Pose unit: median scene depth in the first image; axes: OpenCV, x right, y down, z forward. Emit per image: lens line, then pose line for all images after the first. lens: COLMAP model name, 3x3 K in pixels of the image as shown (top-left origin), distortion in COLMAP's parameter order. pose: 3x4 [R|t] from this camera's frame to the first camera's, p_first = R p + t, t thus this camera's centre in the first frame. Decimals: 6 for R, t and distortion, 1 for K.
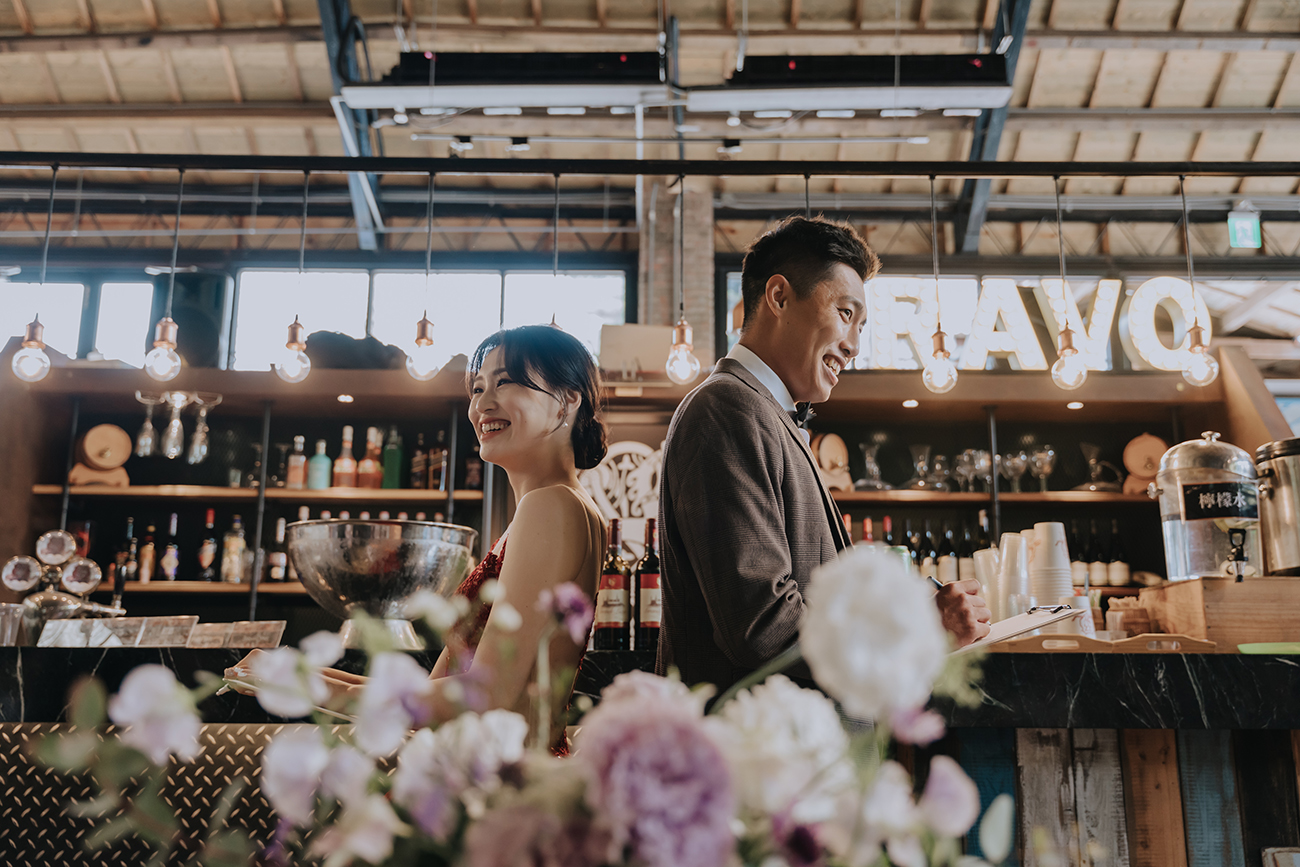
lens RADIAL K [[1230.9, 0, 650.0], [0, 1230.9, 433.5], [0, 0, 1]] dist [0.013160, 0.012865]
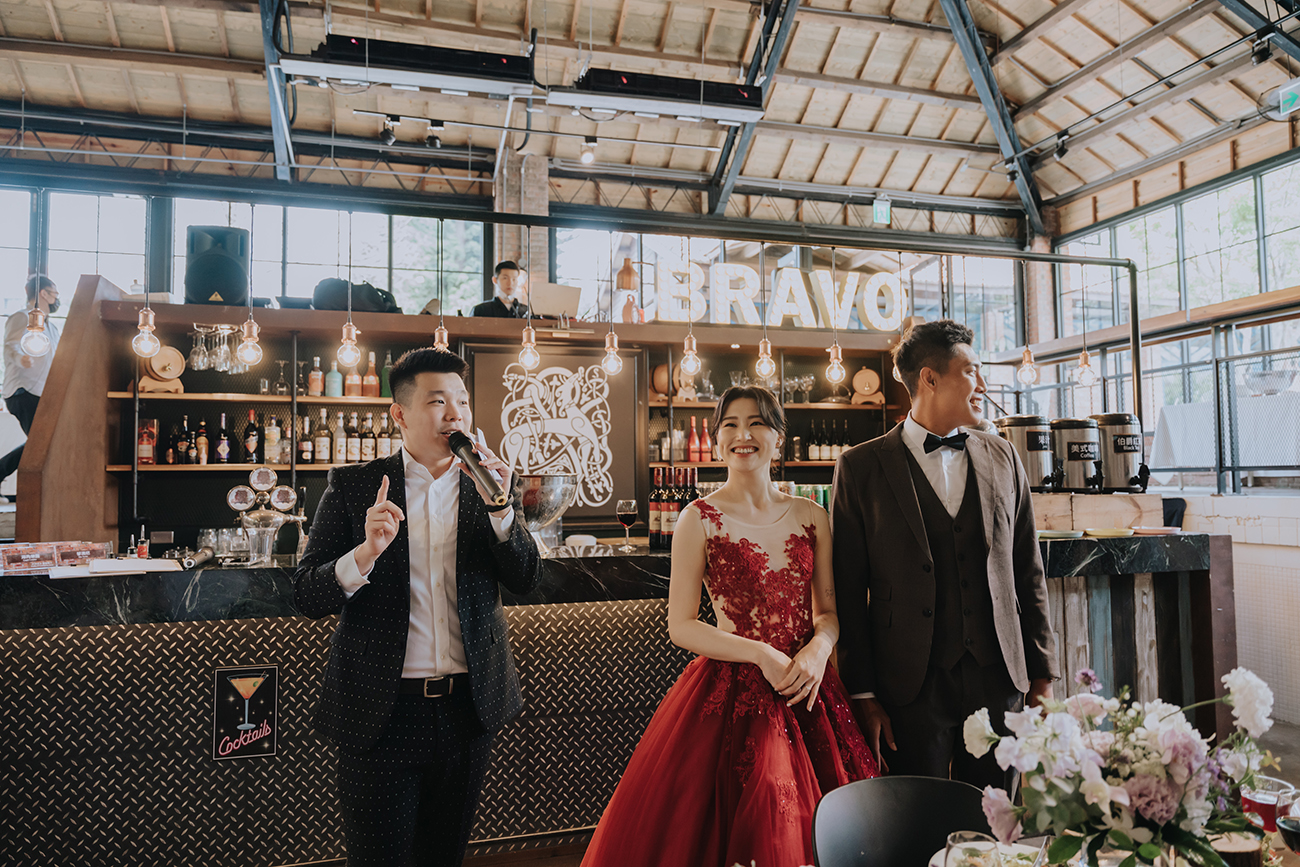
lens RADIAL K [[881.4, 0, 650.0], [0, 881.4, 433.5], [0, 0, 1]] dist [-0.004155, 0.000010]
pose [[0.959882, -0.001344, 0.280400, -0.199357], [-0.044593, 0.986531, 0.157381, -0.082982], [-0.276835, -0.163571, 0.946893, -0.048601]]
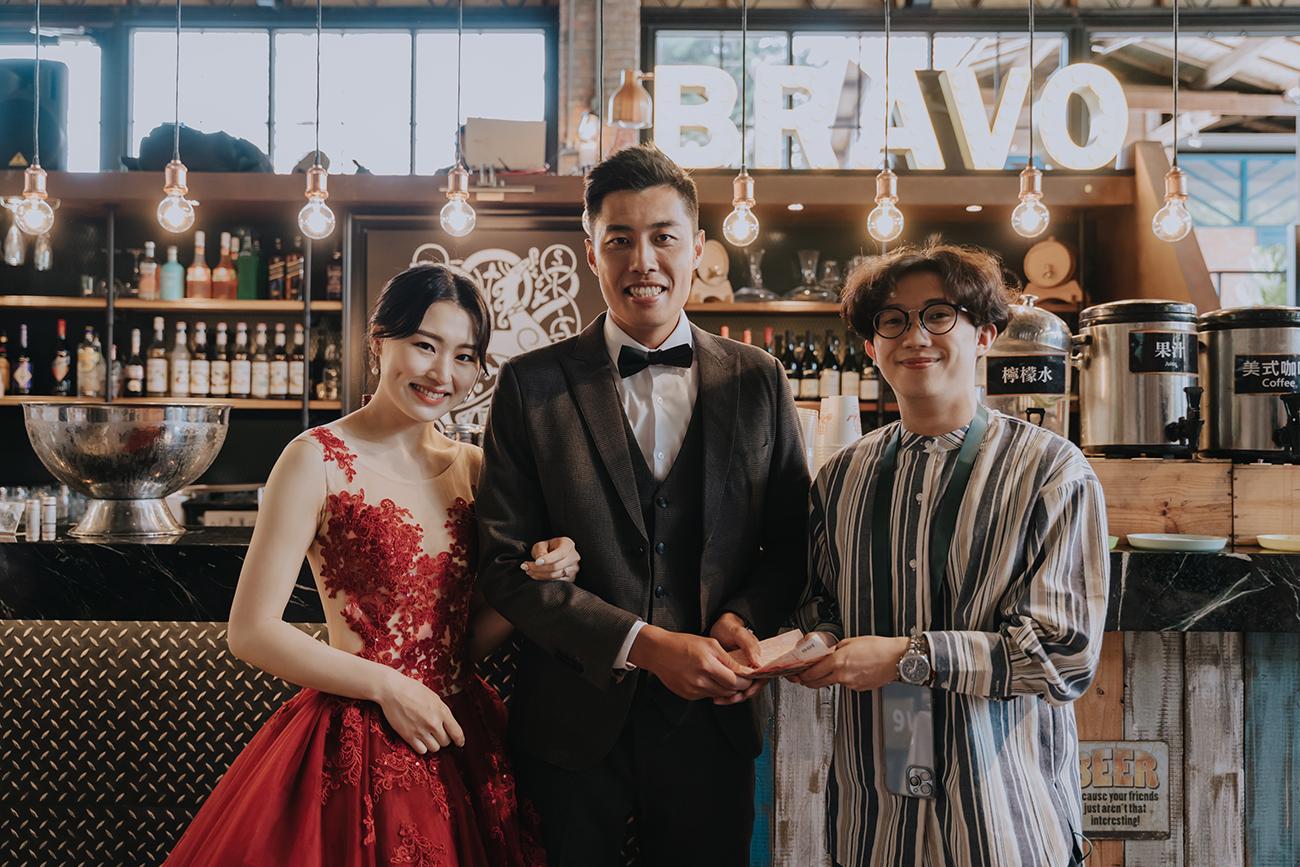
lens RADIAL K [[1249.6, 0, 617.3], [0, 1249.6, 430.4], [0, 0, 1]] dist [0.008914, 0.011276]
pose [[0.999709, 0.002195, -0.024026, 0.095981], [0.002808, 0.978502, 0.206219, -0.052138], [0.023962, -0.206227, 0.978211, 0.038841]]
